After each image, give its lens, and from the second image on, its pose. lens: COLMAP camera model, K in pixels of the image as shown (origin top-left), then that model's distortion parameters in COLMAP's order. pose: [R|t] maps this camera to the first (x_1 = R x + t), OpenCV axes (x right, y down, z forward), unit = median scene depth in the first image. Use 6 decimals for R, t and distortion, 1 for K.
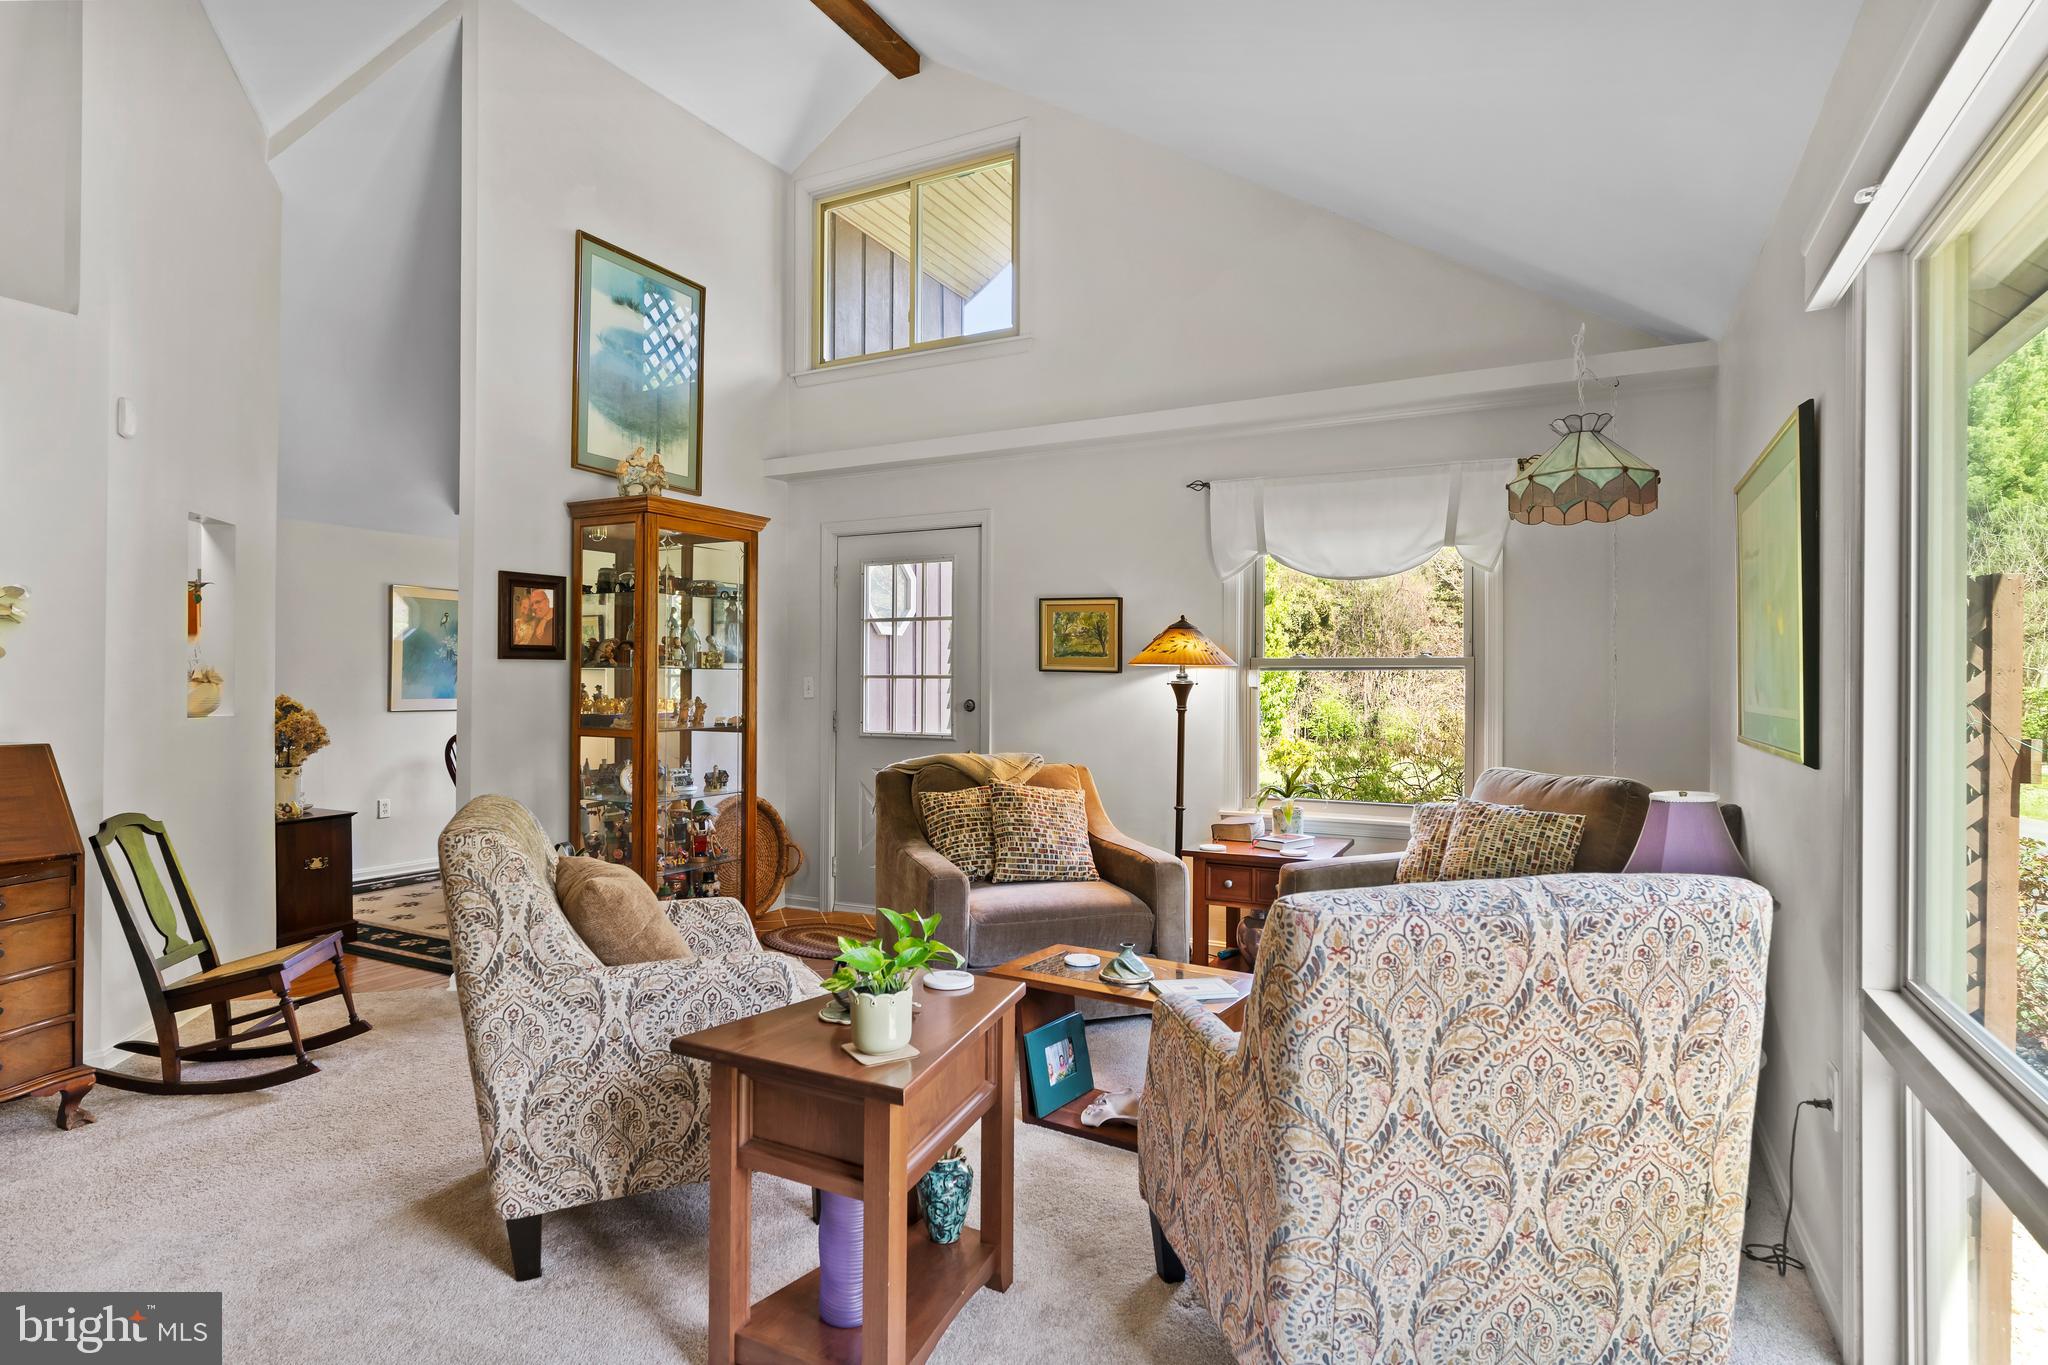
lens RADIAL K [[1054.3, 0, 1046.6], [0, 1054.3, 675.3], [0, 0, 1]] dist [0.001547, -0.000539]
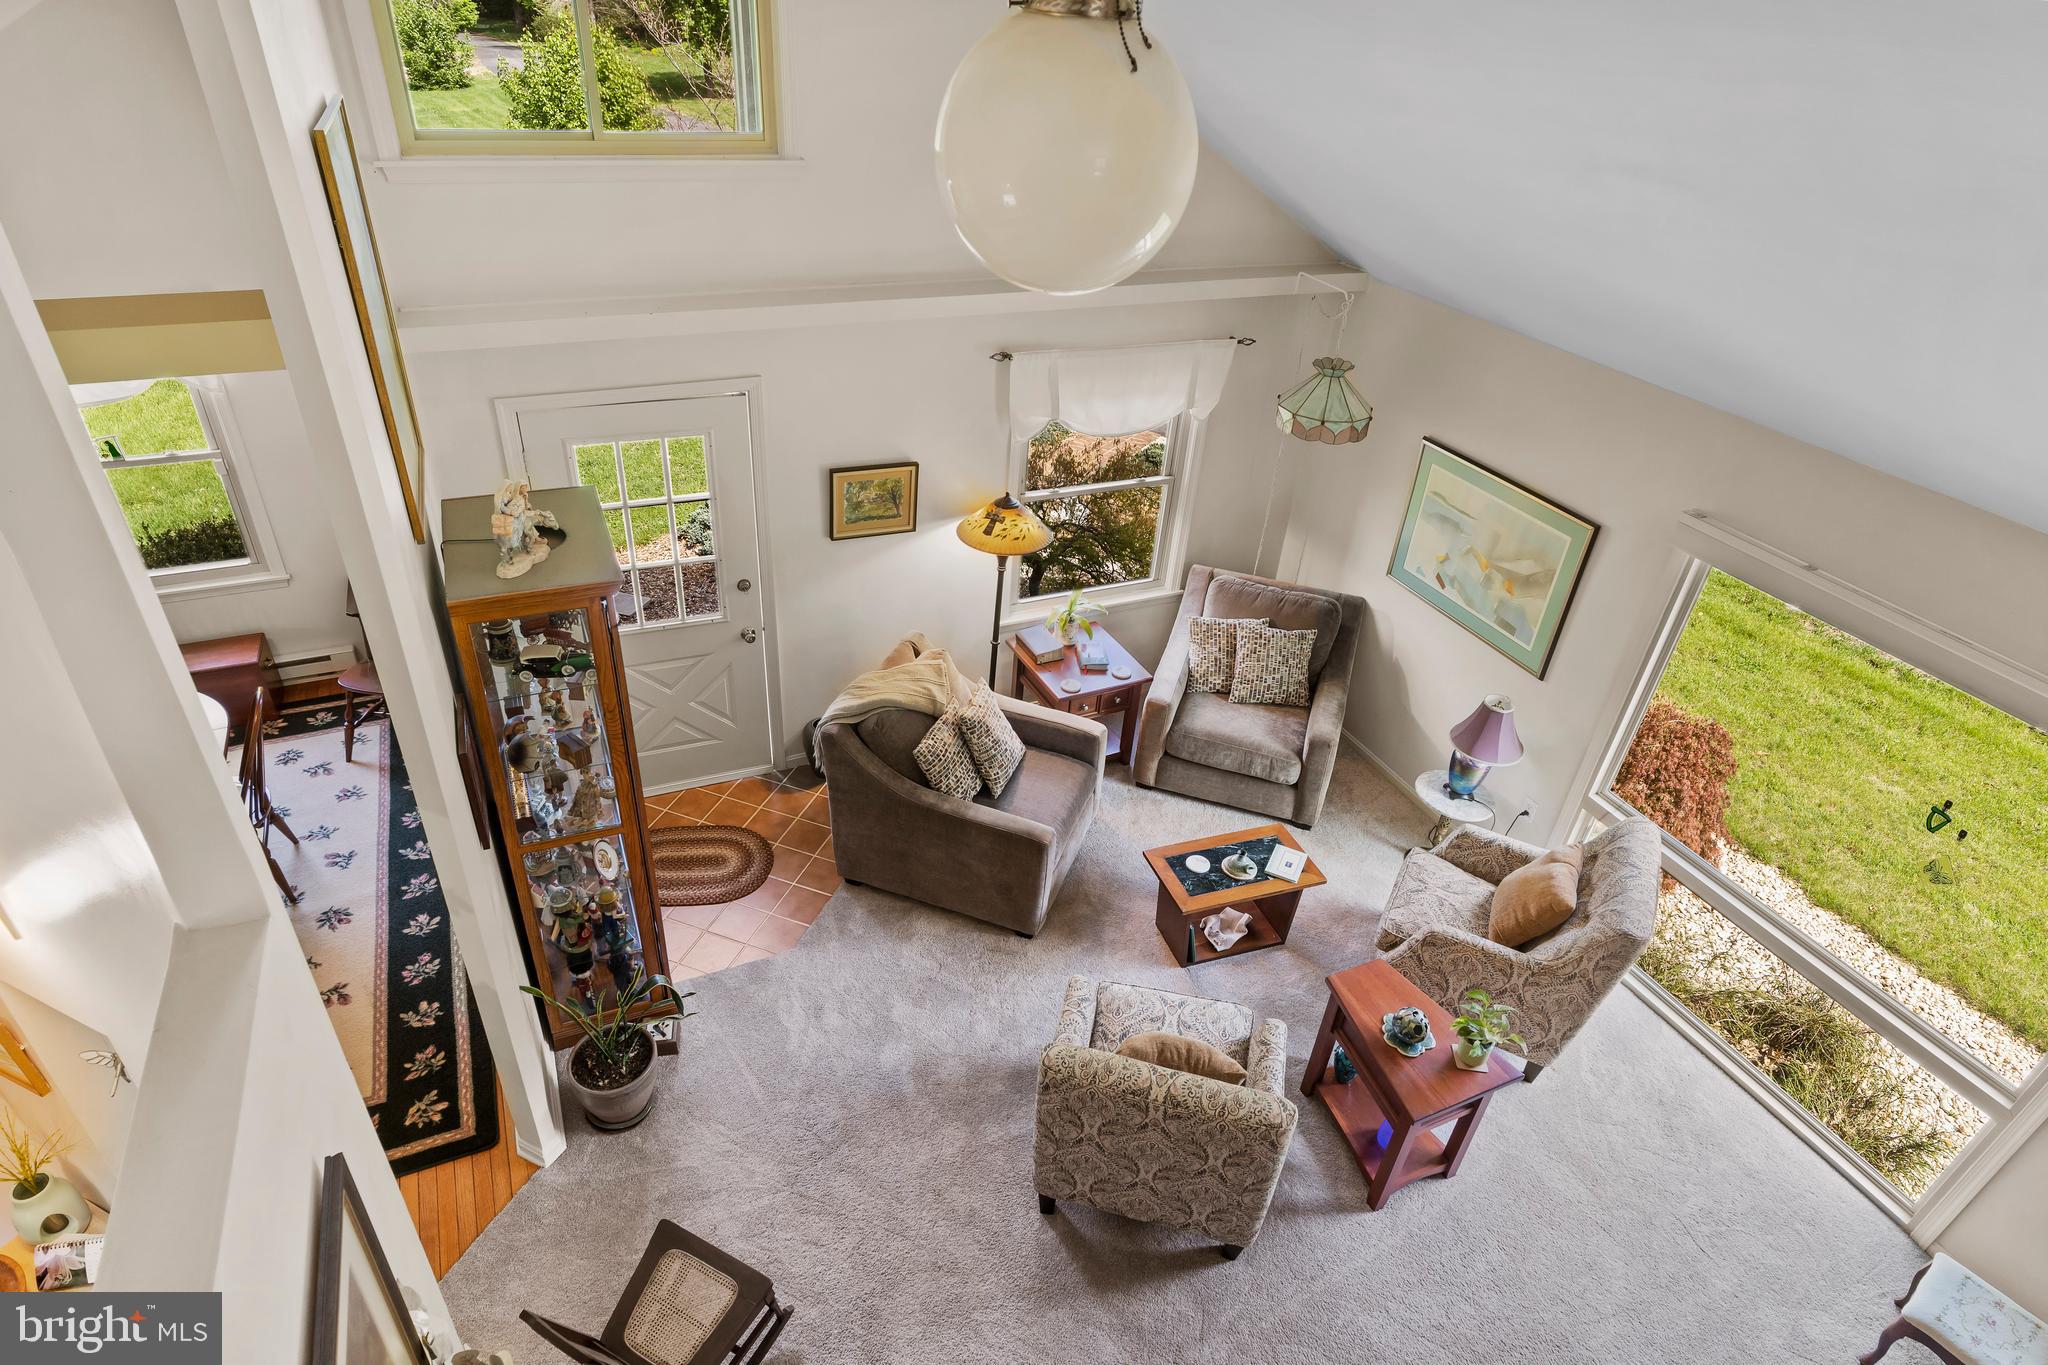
lens RADIAL K [[1109.3, 0, 1014.0], [0, 1109.3, 680.1], [0, 0, 1]] dist [0.001981, -0.001843]
pose [[0.620138, -0.401144, 0.674176, -0.657558], [-0.064796, 0.830250, 0.553613, -0.484984], [-0.781812, -0.387000, 0.488877, 0.323993]]
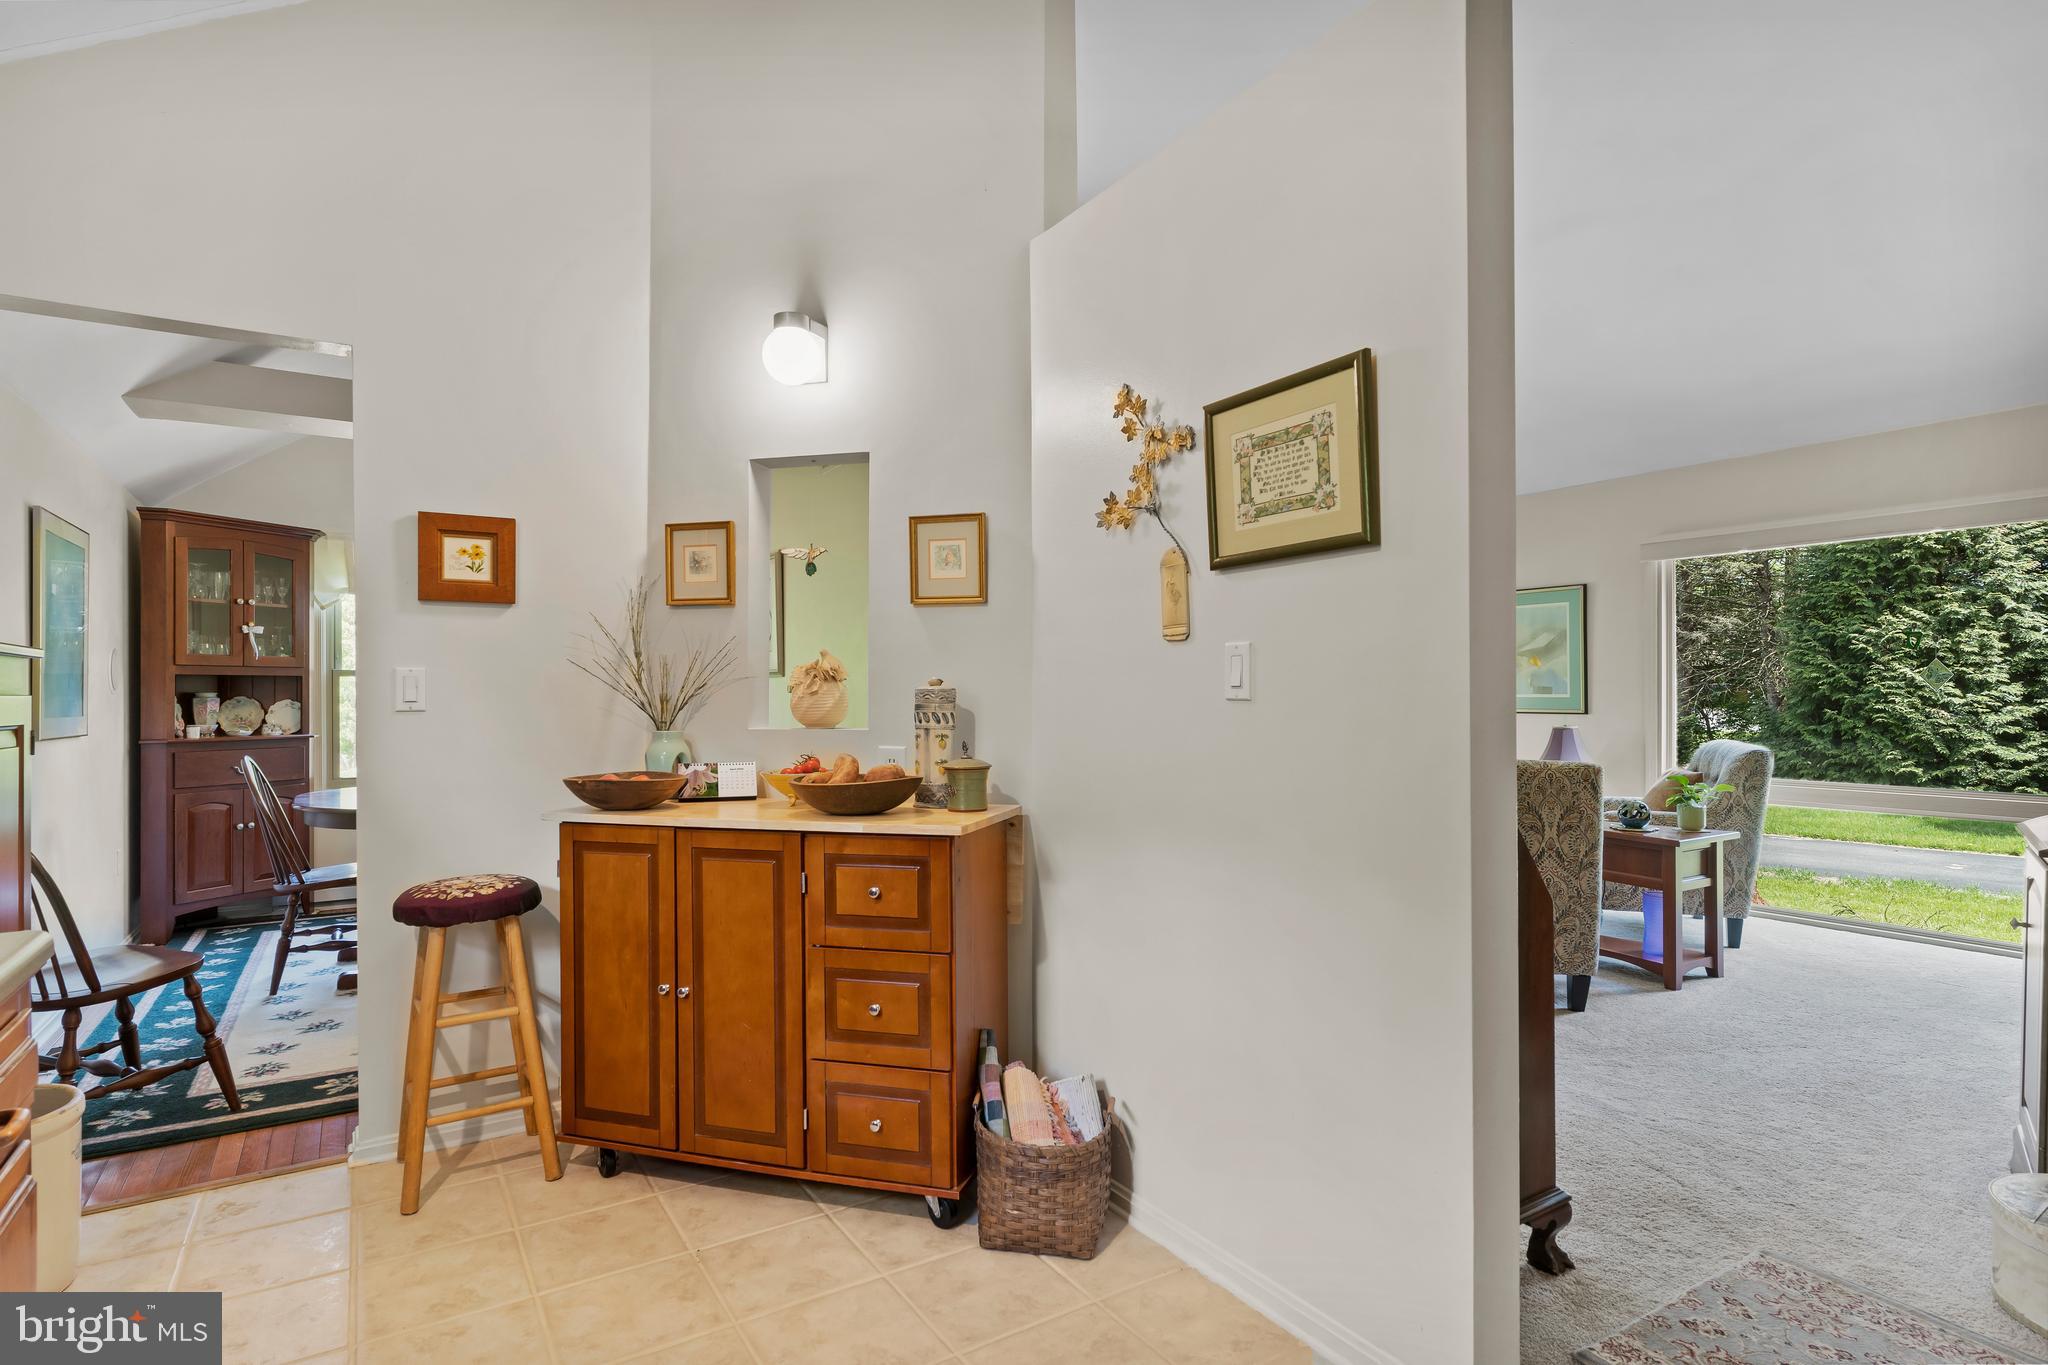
lens RADIAL K [[1054.3, 0, 1018.3], [0, 1054.3, 694.8], [0, 0, 1]] dist [0.001547, -0.000539]
pose [[0.508667, -0.004438, 0.860952, -1.092125], [-0.000952, 0.999983, 0.005717, 0.010703], [-0.860963, -0.003727, 0.508654, 0.386996]]
